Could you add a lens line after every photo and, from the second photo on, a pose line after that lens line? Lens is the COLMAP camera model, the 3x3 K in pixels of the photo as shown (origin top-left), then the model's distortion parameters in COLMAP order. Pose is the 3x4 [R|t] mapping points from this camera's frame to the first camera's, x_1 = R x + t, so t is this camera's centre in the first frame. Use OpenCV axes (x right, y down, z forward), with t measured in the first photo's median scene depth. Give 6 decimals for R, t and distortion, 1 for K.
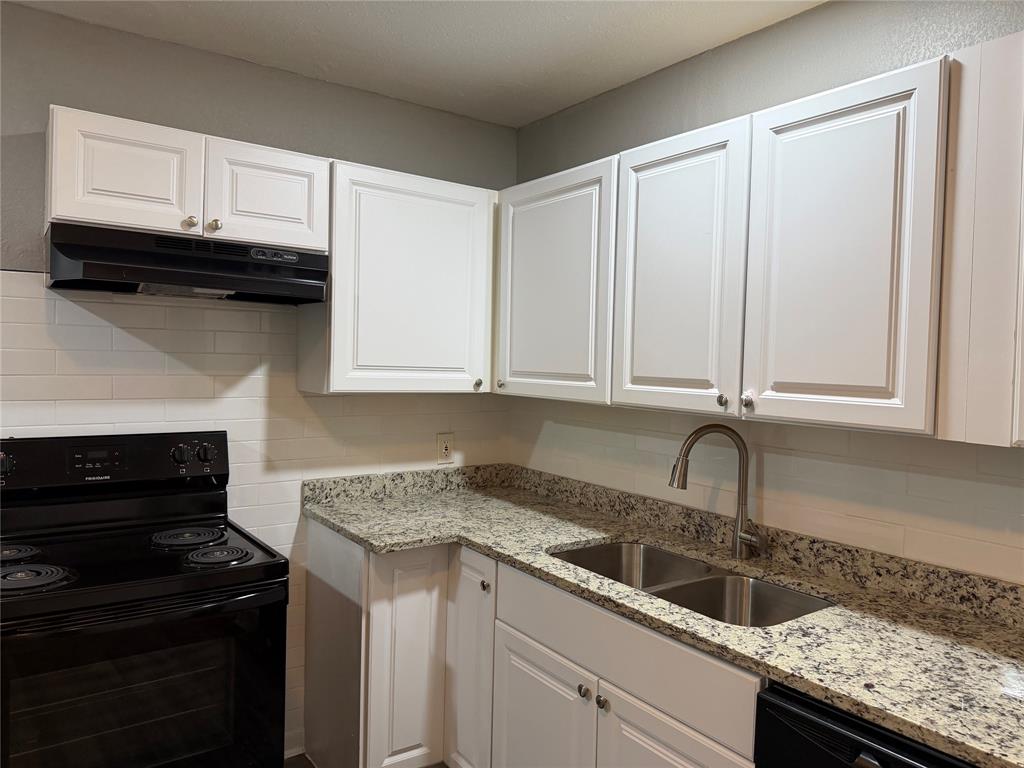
lens RADIAL K [[728.9, 0, 505.4], [0, 728.9, 377.8], [0, 0, 1]] dist [0.099704, -0.122262]
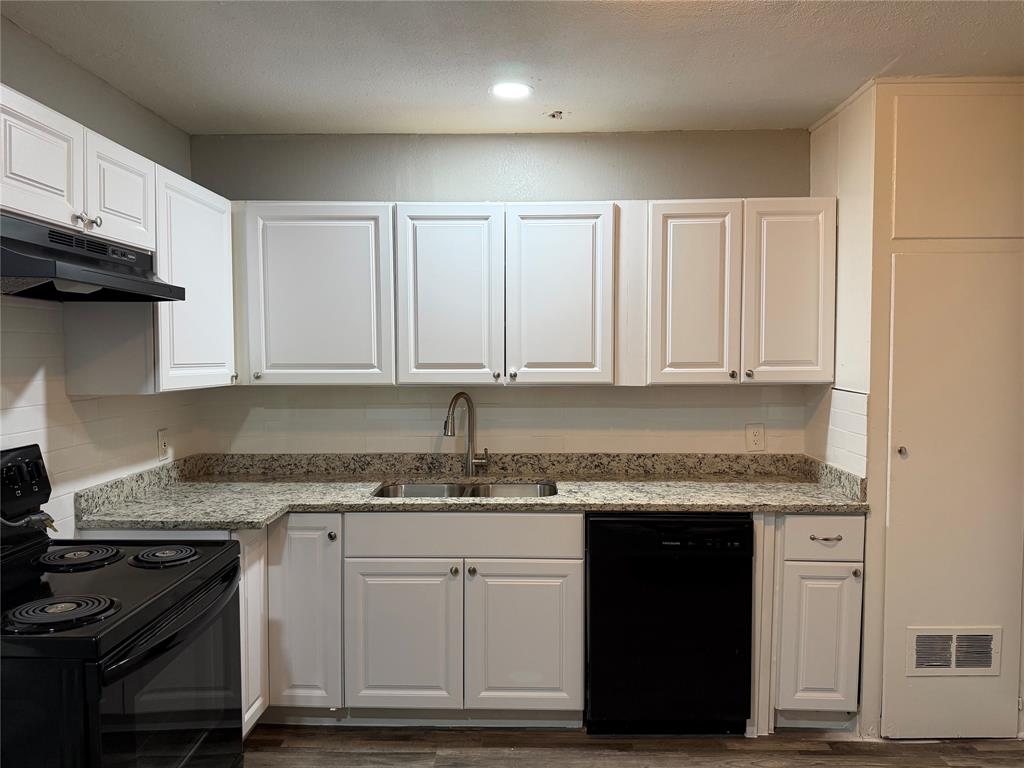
lens RADIAL K [[728.9, 0, 516.7], [0, 728.9, 378.1], [0, 0, 1]] dist [0.099704, -0.122262]
pose [[0.588263, -0.056611, 0.806686, -0.850050], [0.040685, 0.998355, 0.040393, -0.022600], [-0.807646, 0.009058, 0.589598, 0.004558]]
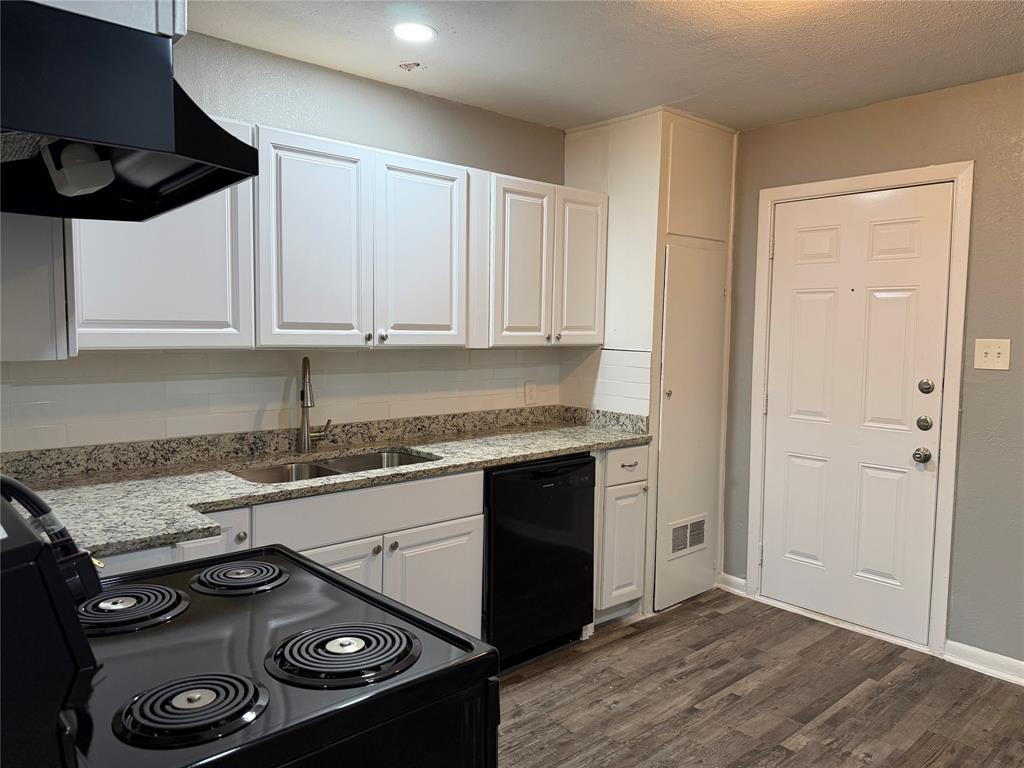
lens RADIAL K [[728.9, 0, 520.1], [0, 728.9, 375.8], [0, 0, 1]] dist [0.099704, -0.122262]
pose [[-0.118440, -0.090586, 0.988821, -1.057120], [0.013821, 0.995583, 0.092861, -0.021116], [-0.992865, 0.024665, -0.116665, 0.744810]]
